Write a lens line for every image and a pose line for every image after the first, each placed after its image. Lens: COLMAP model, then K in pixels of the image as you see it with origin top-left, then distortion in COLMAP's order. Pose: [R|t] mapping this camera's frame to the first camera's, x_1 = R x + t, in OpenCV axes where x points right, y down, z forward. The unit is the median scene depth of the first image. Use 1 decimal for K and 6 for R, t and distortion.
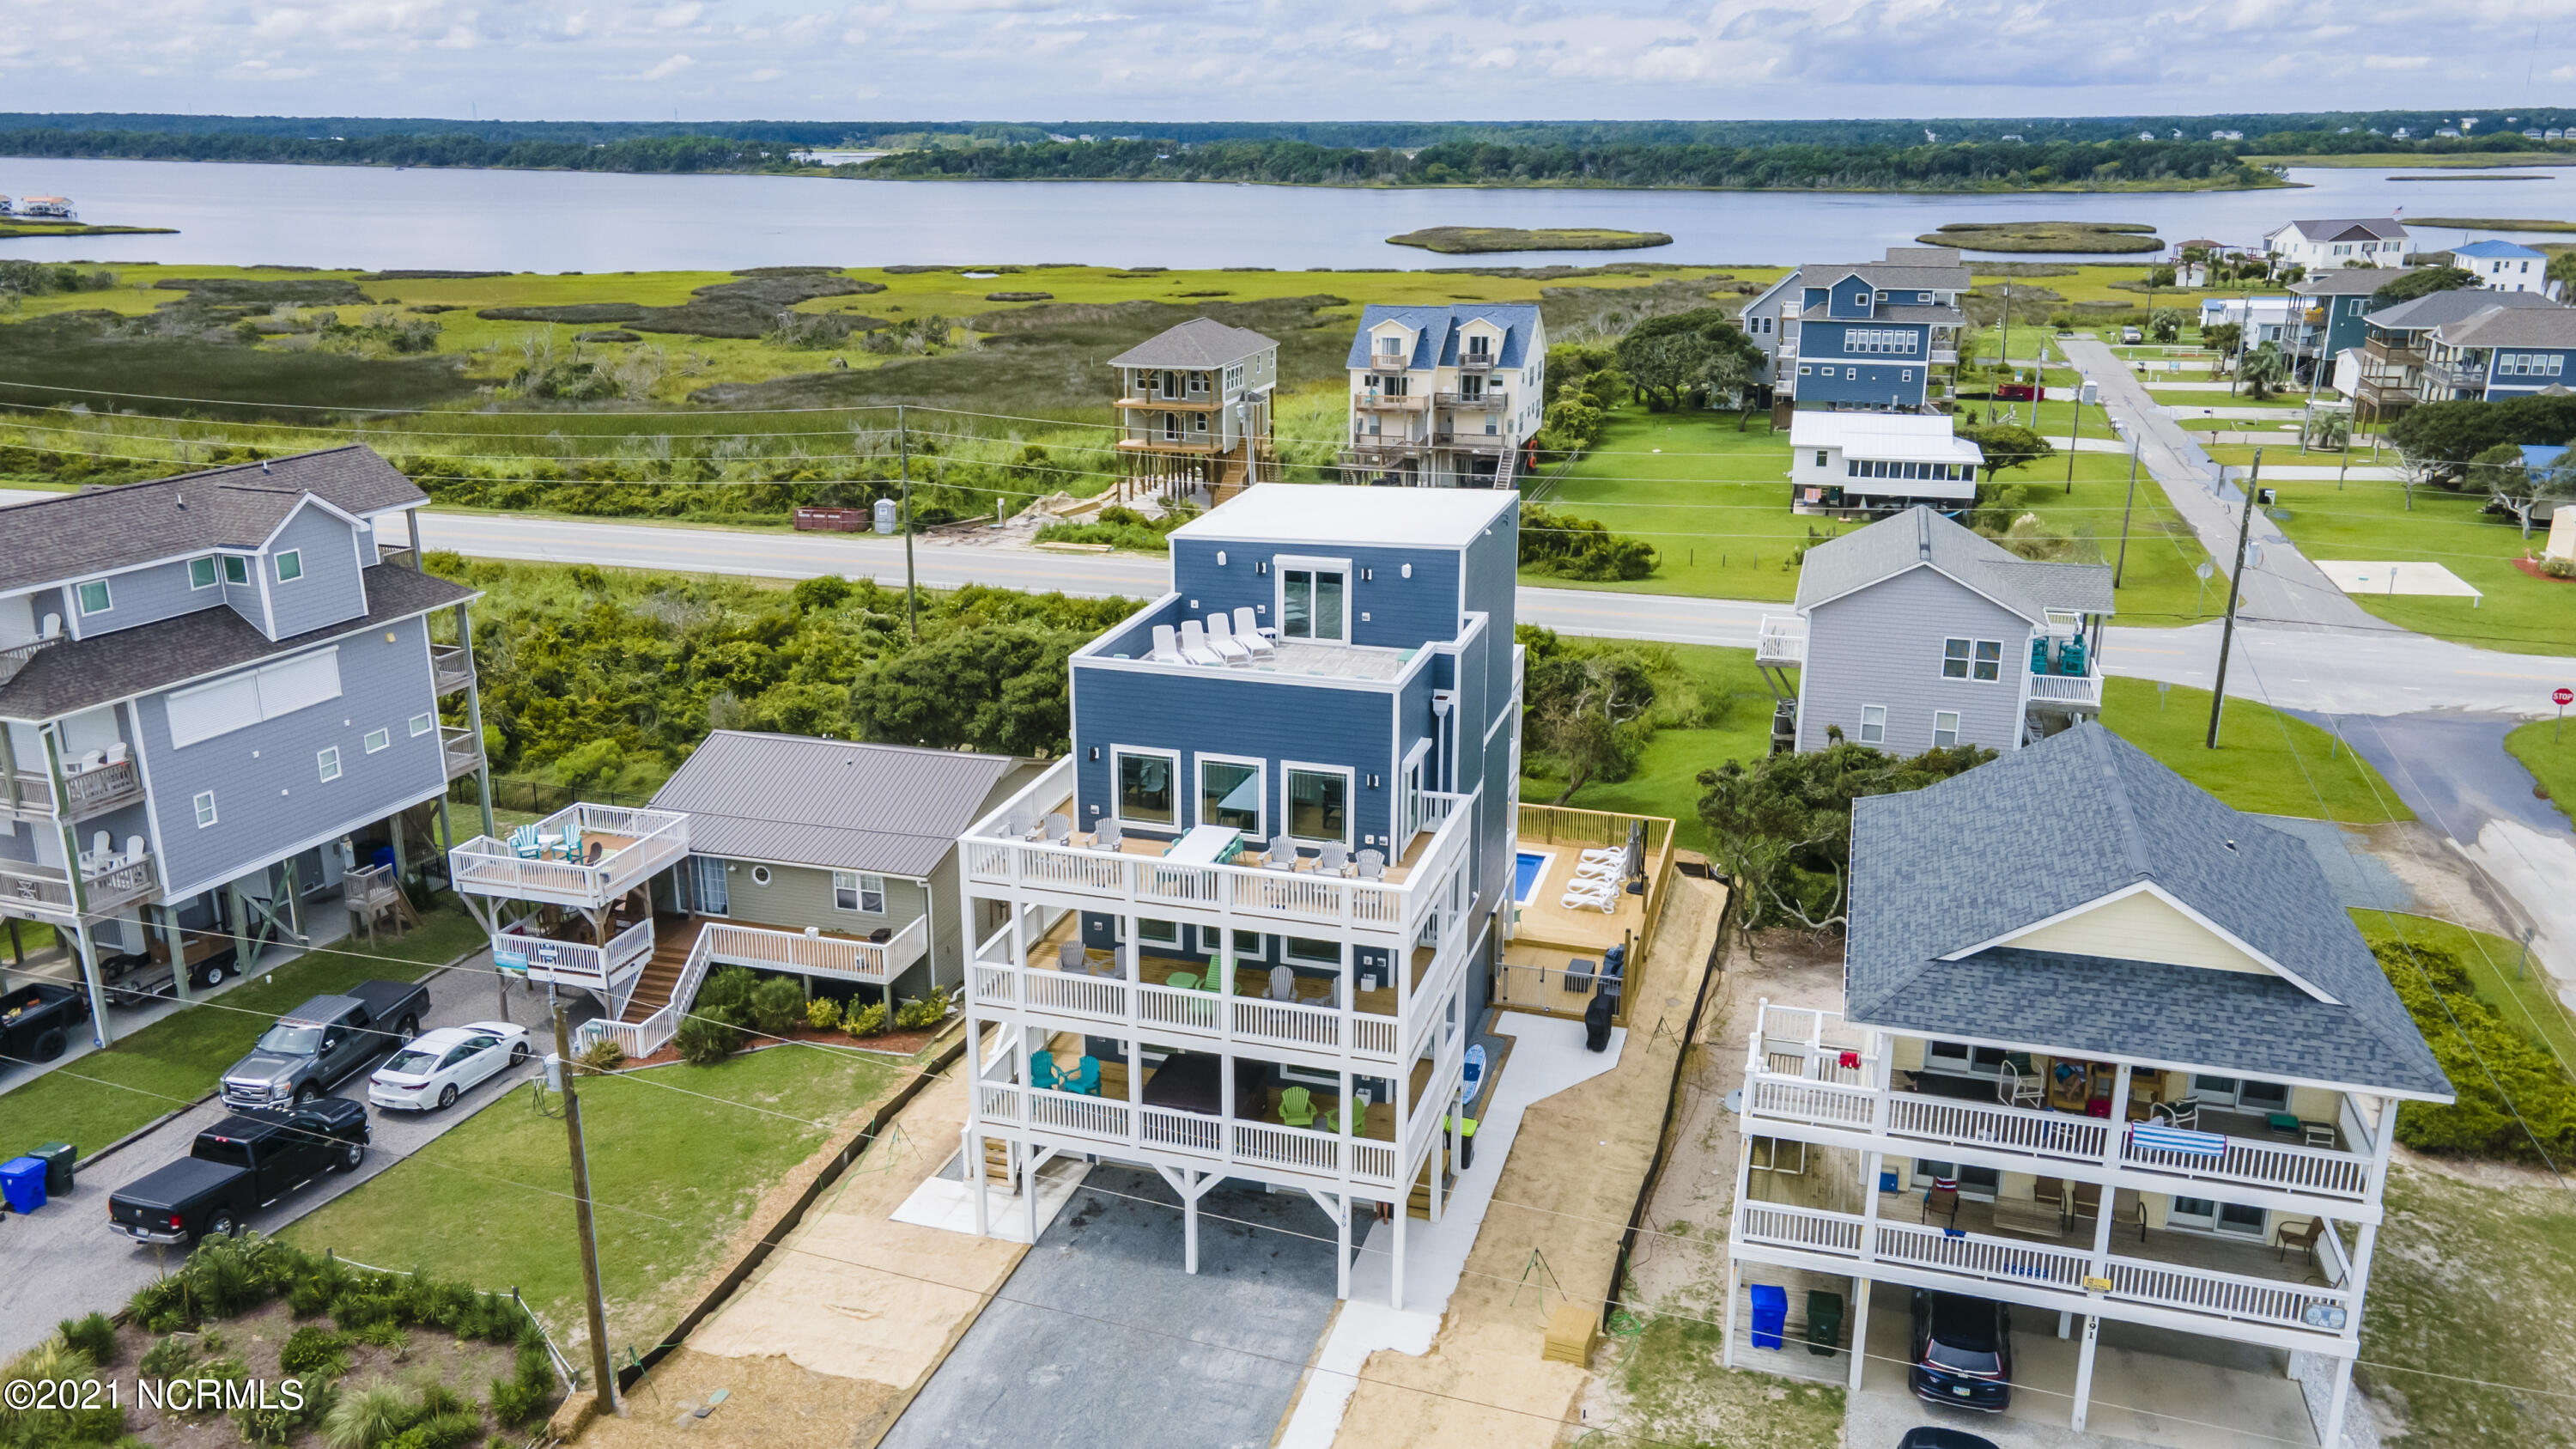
lens RADIAL K [[1891.2, 0, 1288.9], [0, 1891.2, 718.5], [0, 0, 1]] dist [0.025596, 0.023423]
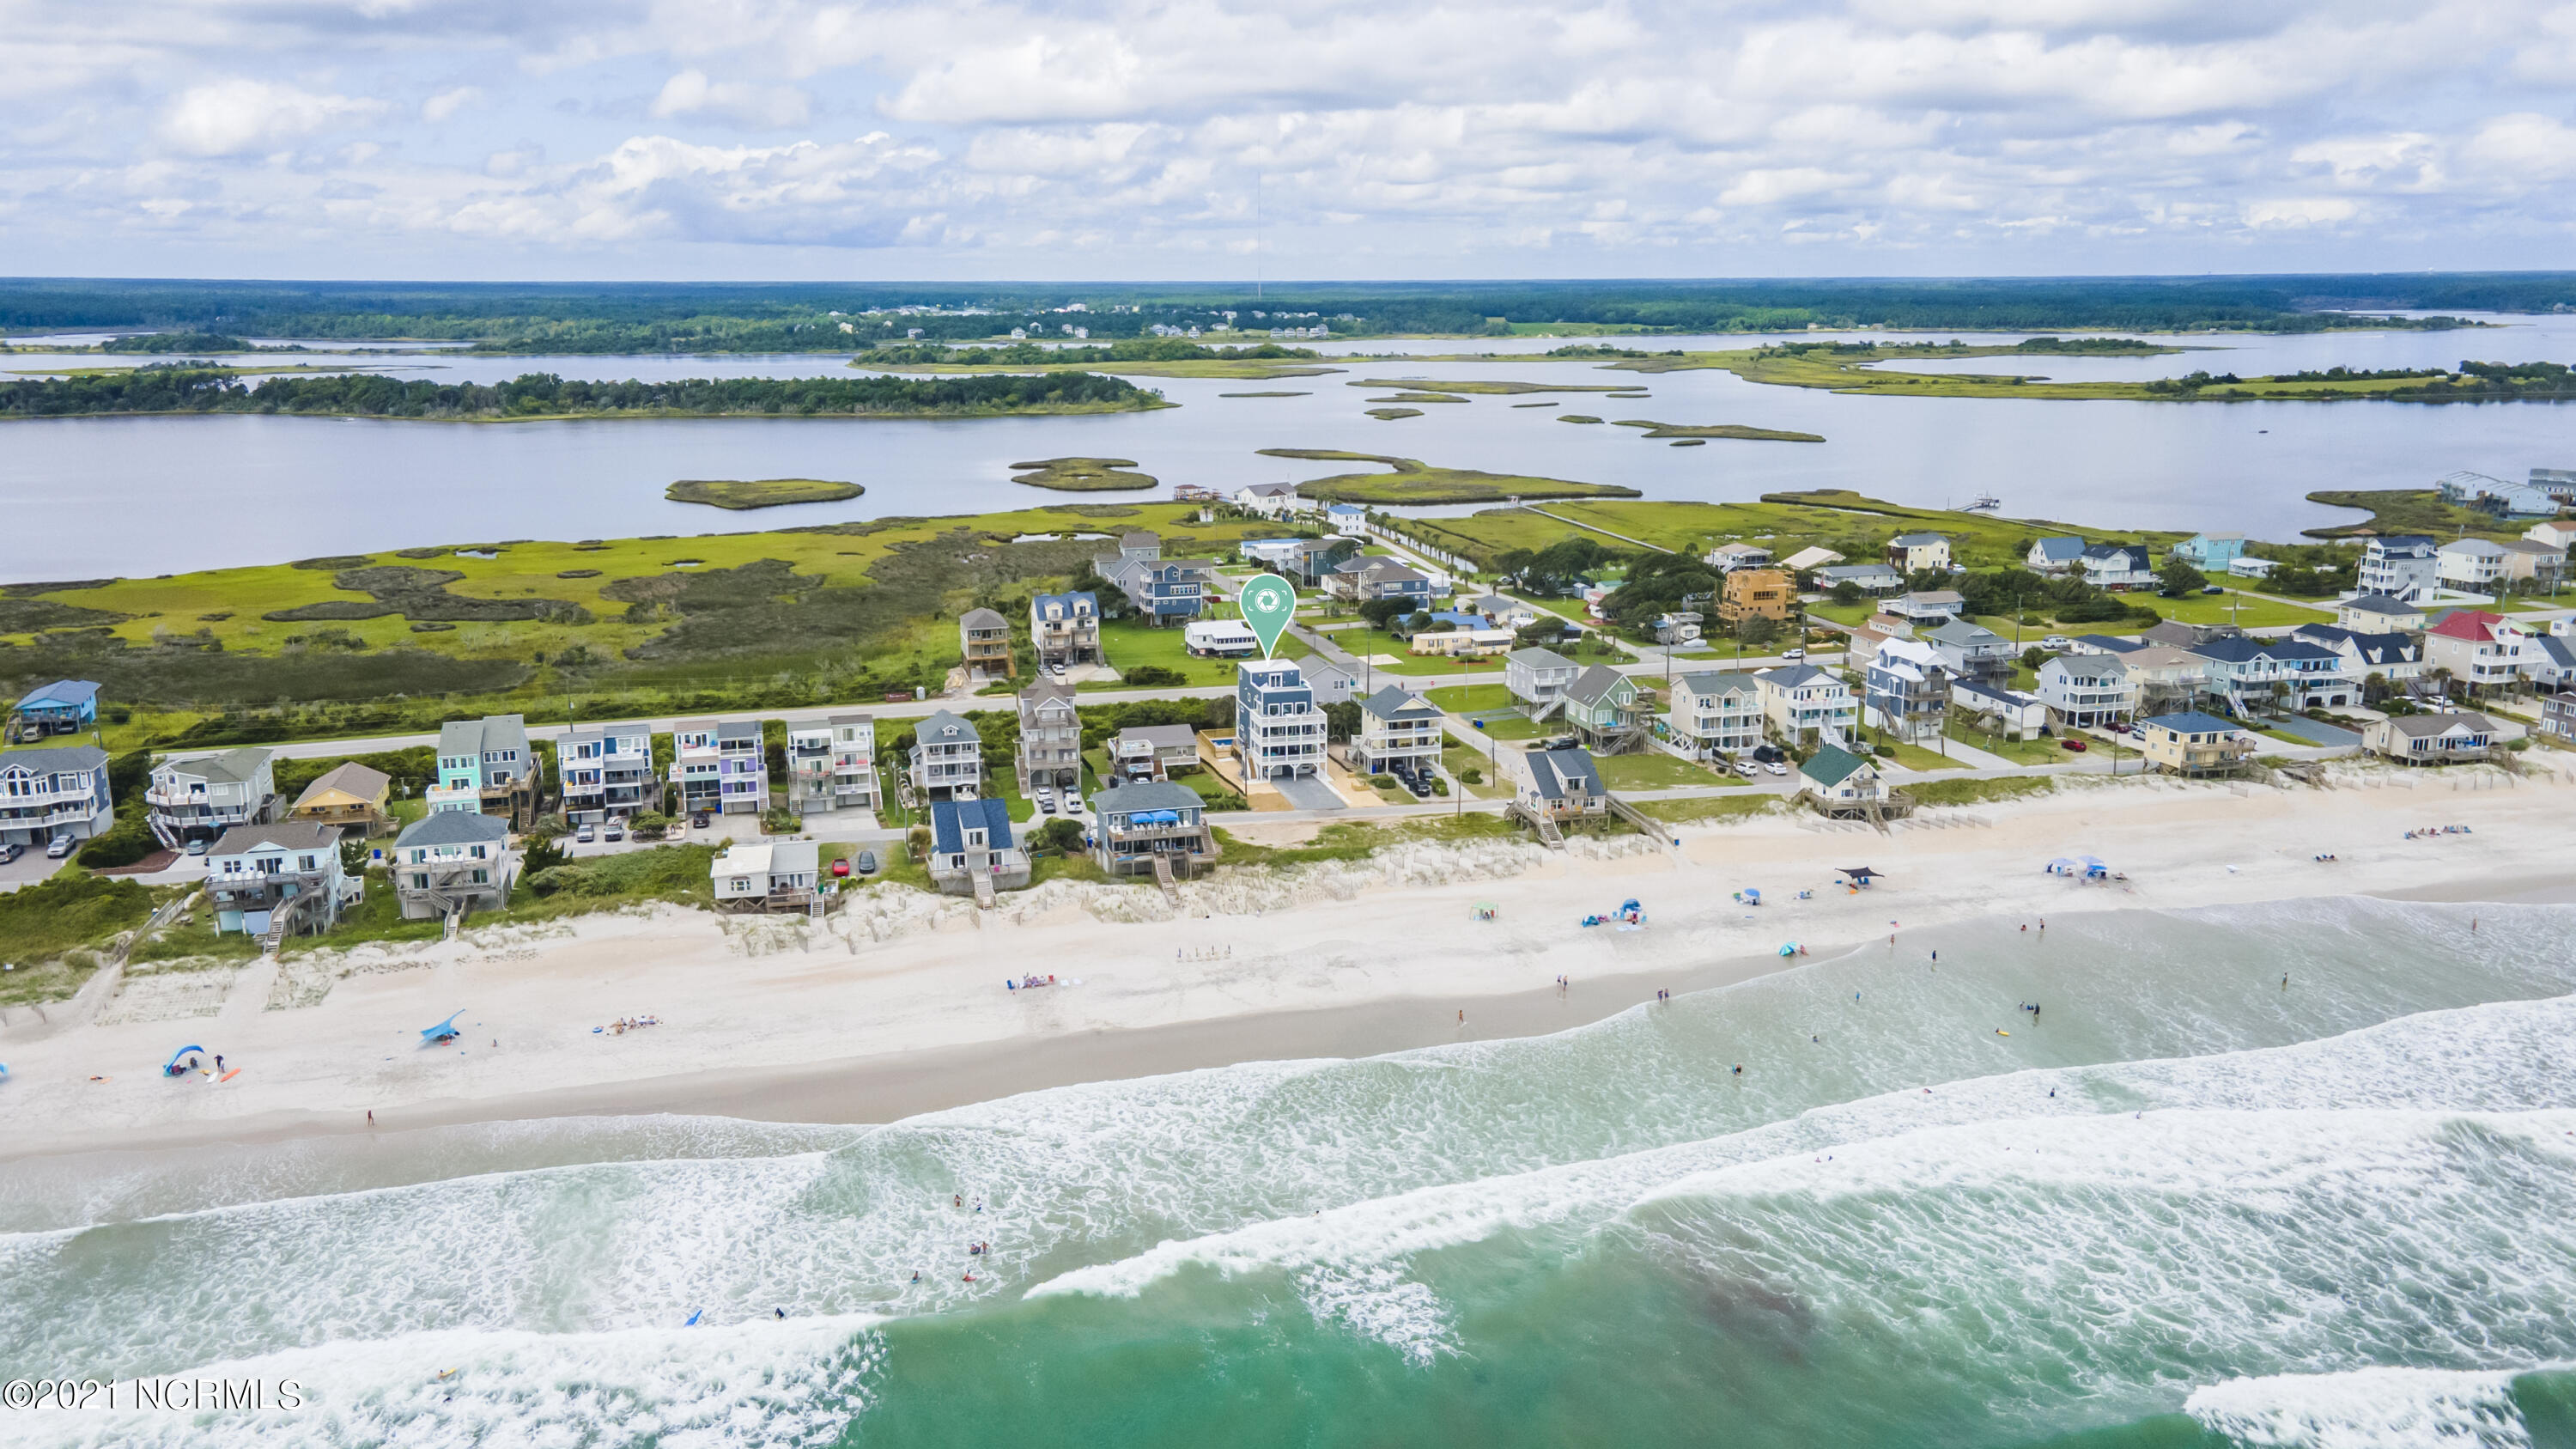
lens RADIAL K [[1998.4, 0, 1289.3], [0, 1998.4, 725.3], [0, 0, 1]] dist [0.024187, 0.037263]
pose [[0.838728, -0.119650, 0.531243, -2.468640], [0.157959, 0.987075, -0.027070, 0.188955], [-0.521138, 0.106619, 0.846787, -3.232015]]
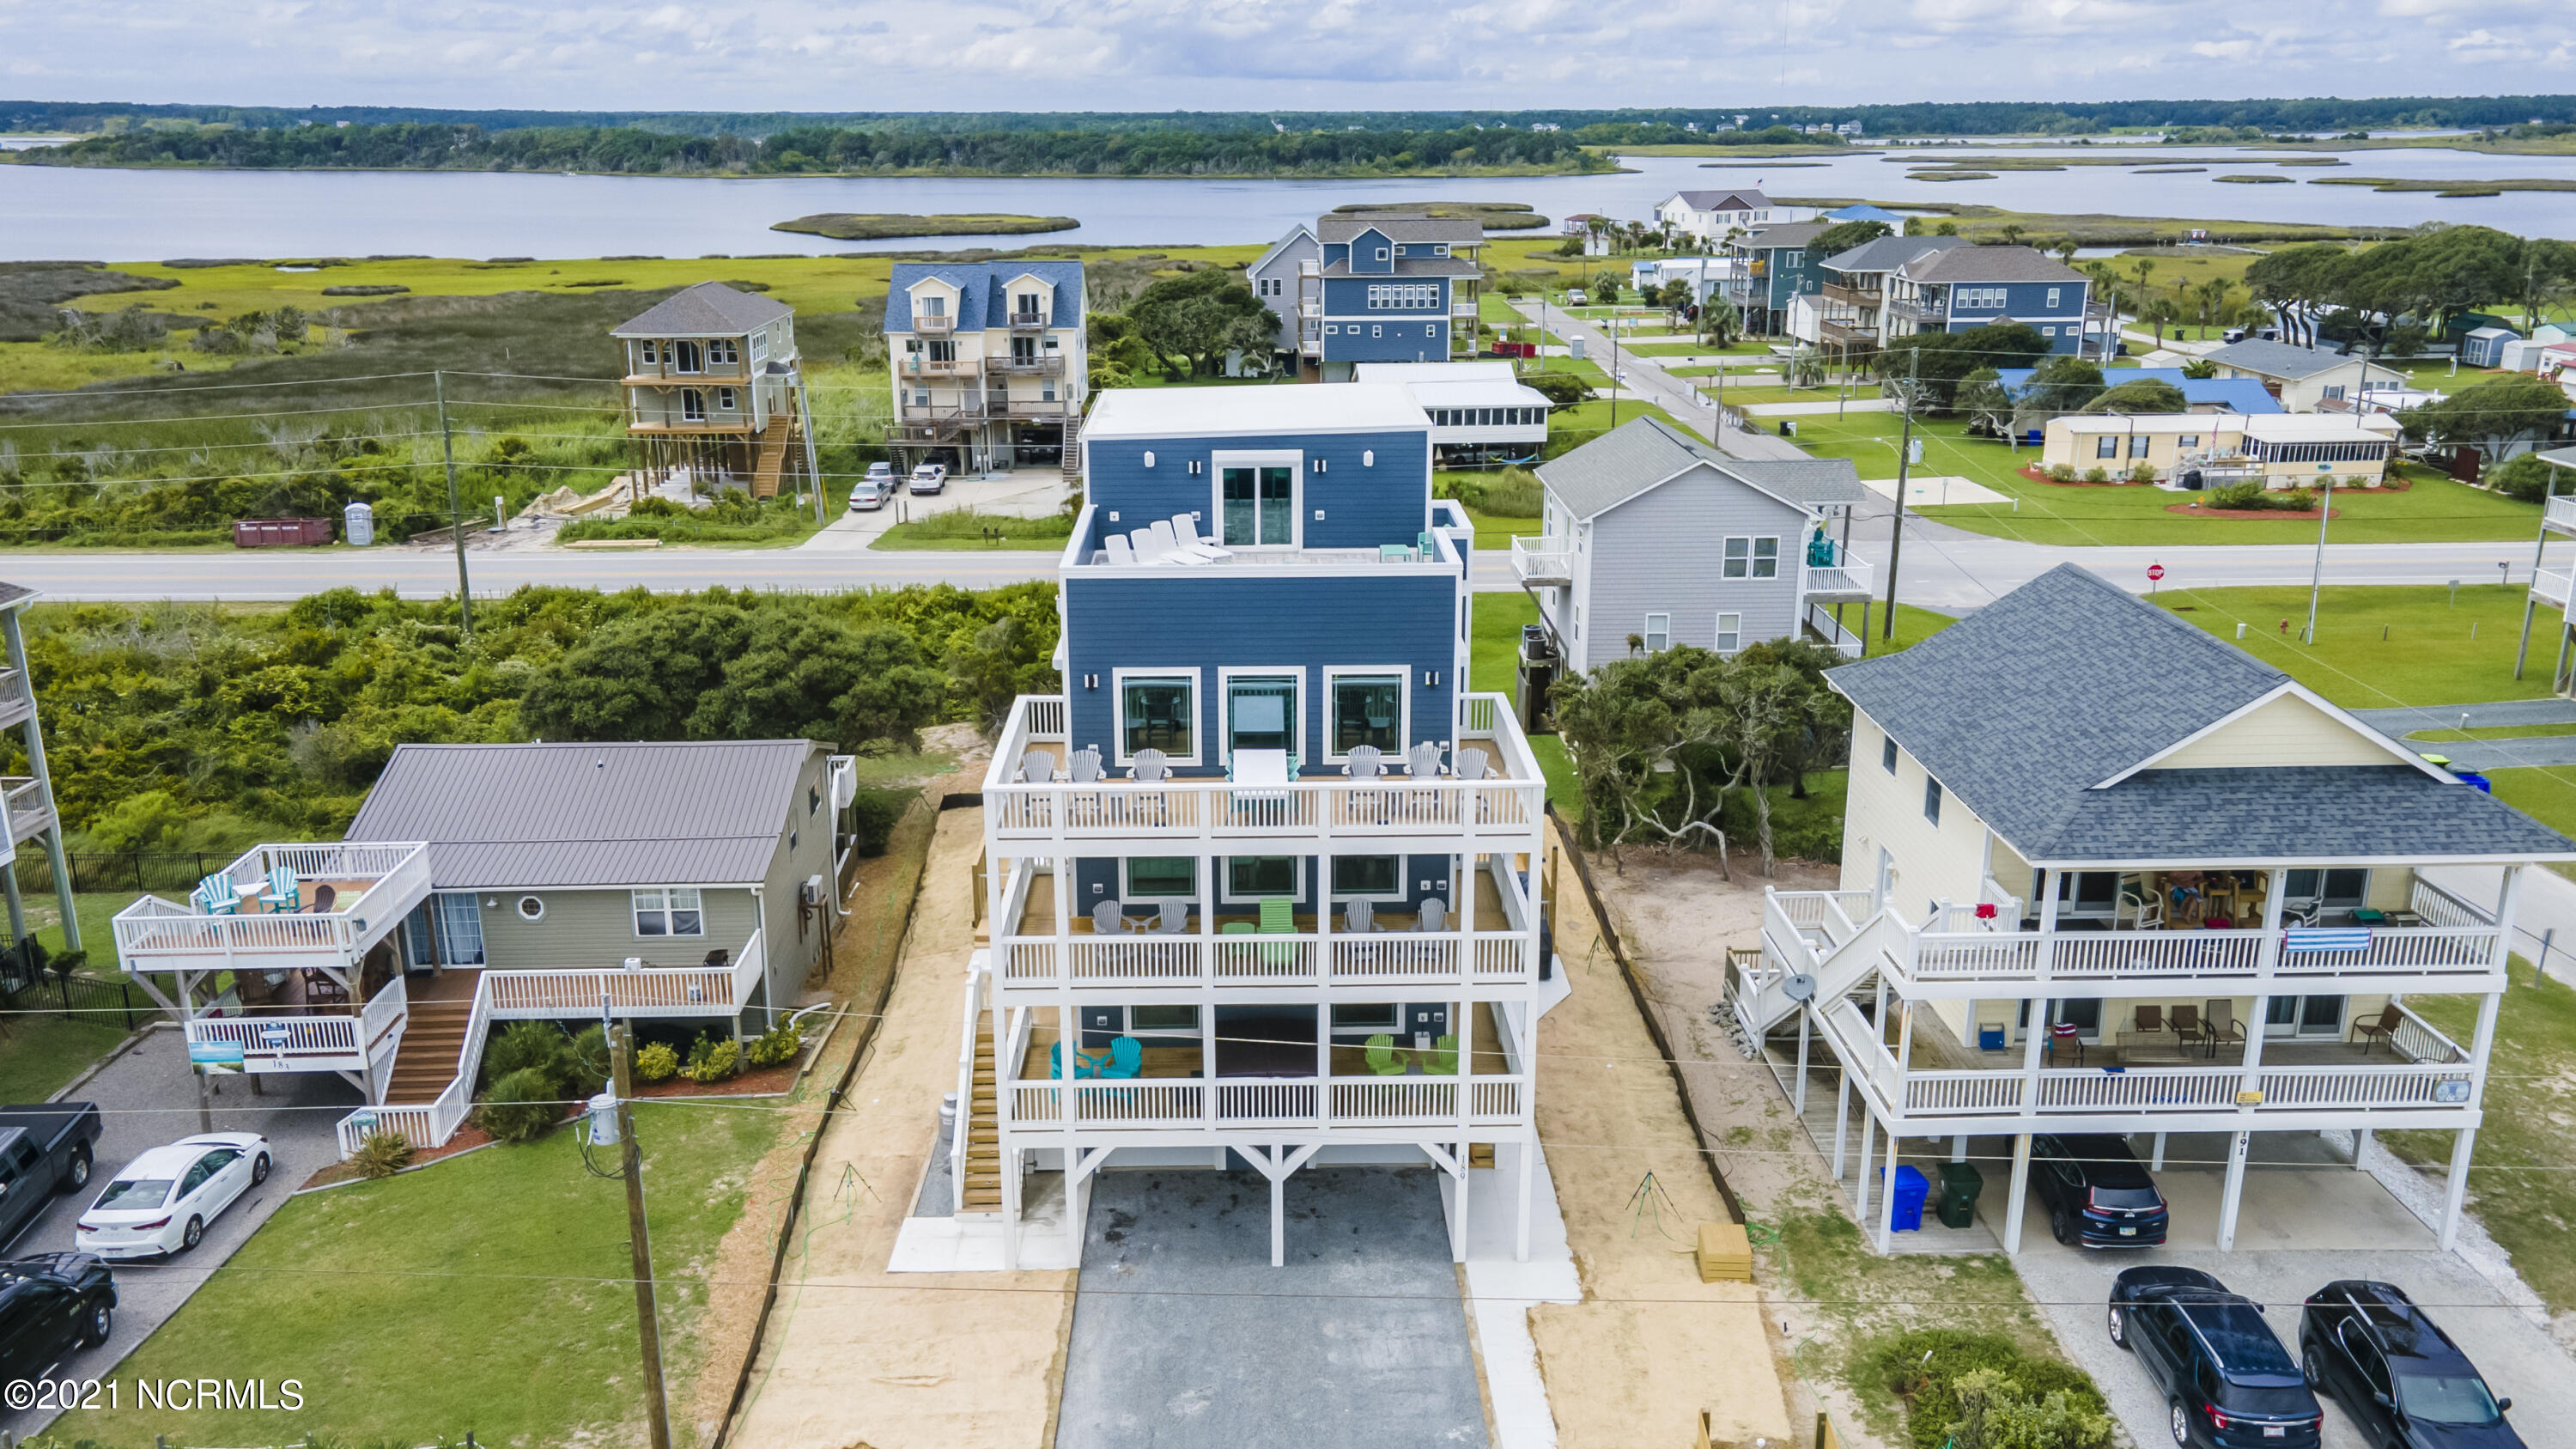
lens RADIAL K [[1998.4, 0, 1279.8], [0, 1998.4, 746.0], [0, 0, 1]] dist [0.024187, 0.037263]
pose [[0.948805, -0.094946, 0.301255, -0.200342], [0.094981, 0.995373, 0.014568, 0.028519], [-0.301244, 0.014792, 0.953432, 0.083117]]
